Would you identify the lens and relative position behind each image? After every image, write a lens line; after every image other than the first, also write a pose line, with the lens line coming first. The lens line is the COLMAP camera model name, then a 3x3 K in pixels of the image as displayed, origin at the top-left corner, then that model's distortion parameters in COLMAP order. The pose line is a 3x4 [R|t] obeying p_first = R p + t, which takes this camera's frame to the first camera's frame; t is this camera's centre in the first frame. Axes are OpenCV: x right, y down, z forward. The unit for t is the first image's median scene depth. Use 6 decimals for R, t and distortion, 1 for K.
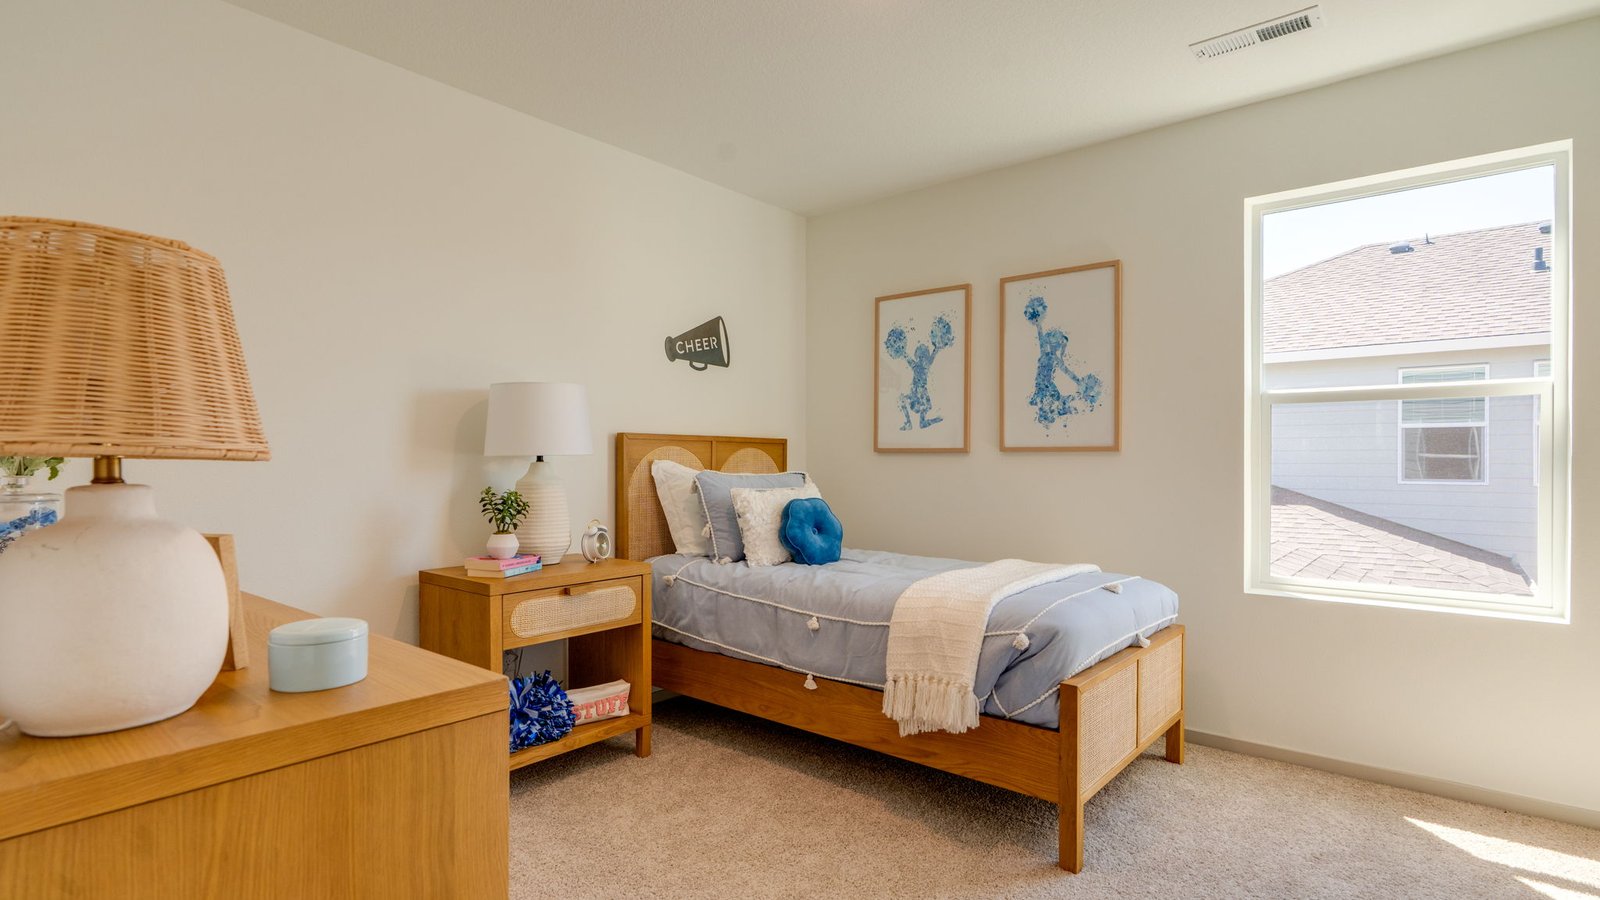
lens RADIAL K [[796.7, 0, 799.8], [0, 796.7, 458.8], [0, 0, 1]] dist [-0.021446, -0.000318]
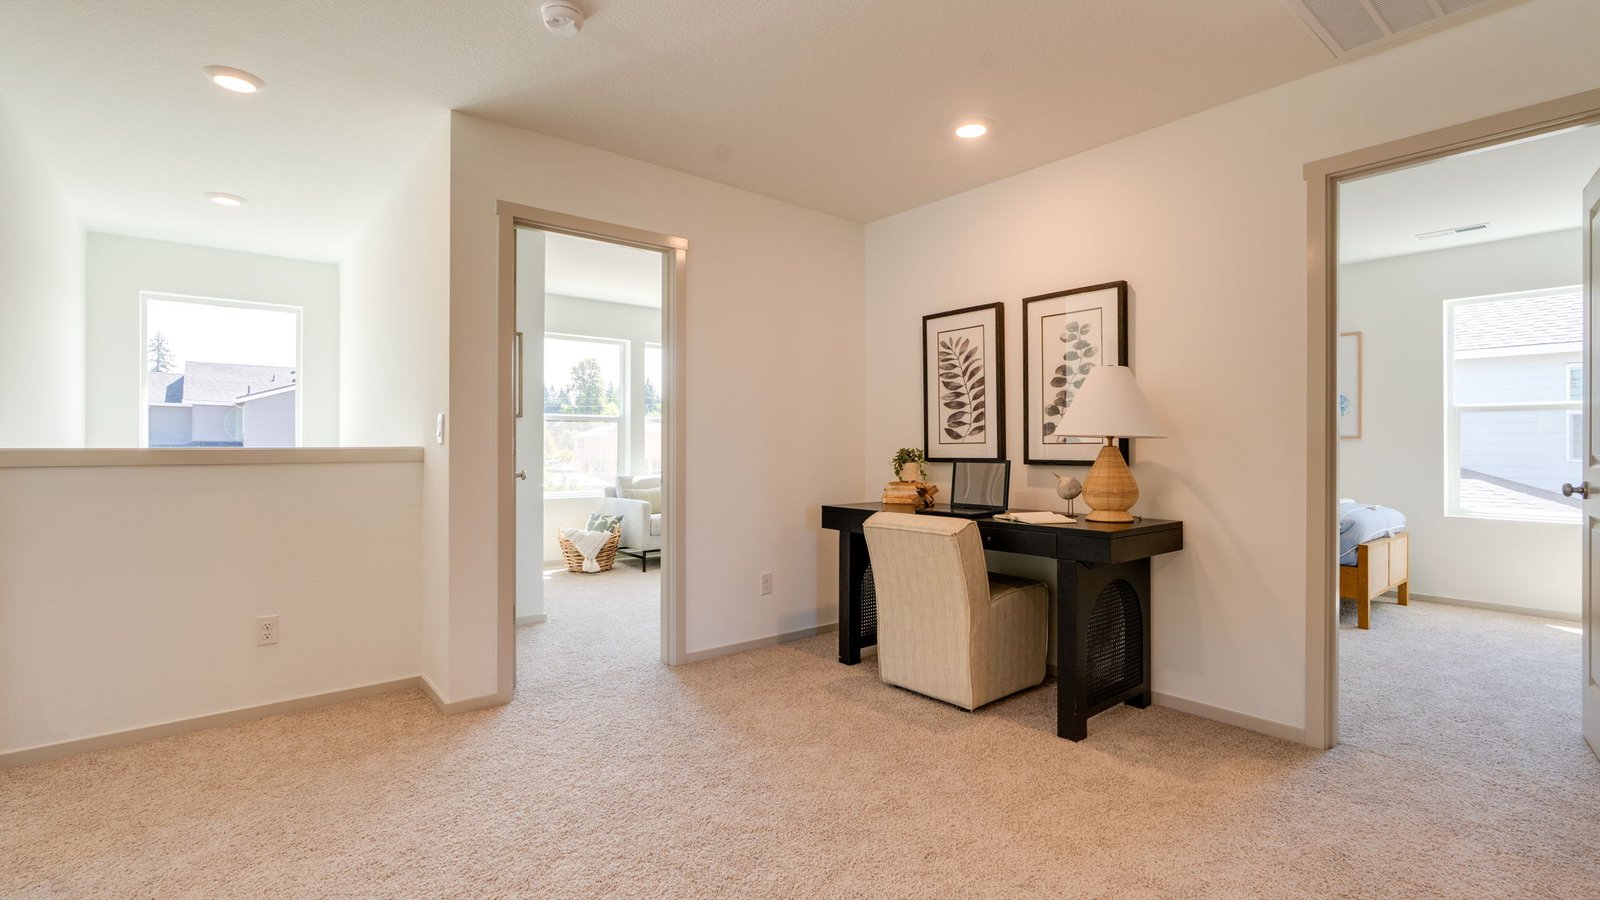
lens RADIAL K [[724.4, 0, 800.0], [0, 724.4, 442.5], [0, 0, 1]] dist [-0.015844, -0.000009]
pose [[0.982953, -0.005827, -0.183766, -0.606552], [0.005596, 0.999983, -0.001776, -0.006034], [0.183773, 0.000718, 0.982968, -0.913042]]
